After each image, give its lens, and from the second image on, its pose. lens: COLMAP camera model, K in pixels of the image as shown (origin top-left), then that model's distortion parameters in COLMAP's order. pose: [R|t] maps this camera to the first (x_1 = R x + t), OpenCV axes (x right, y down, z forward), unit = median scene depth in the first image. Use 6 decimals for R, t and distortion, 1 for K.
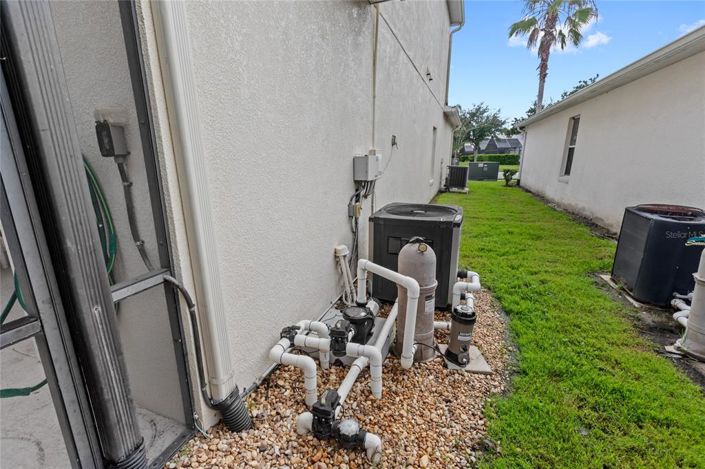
lens RADIAL K [[320.7, 0, 354.2], [0, 320.7, 246.1], [0, 0, 1]] dist [0.001107, -0.000373]
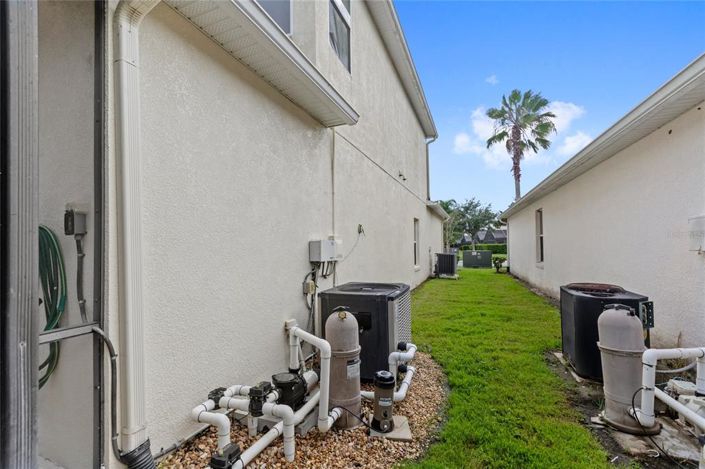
lens RADIAL K [[320.7, 0, 354.2], [0, 320.7, 246.1], [0, 0, 1]] dist [0.001107, -0.000373]
pose [[0.999951, -0.000132, -0.009891, 0.197648], [-0.002533, 0.963153, -0.268942, 0.056345], [0.009562, 0.268953, 0.963106, -0.123627]]
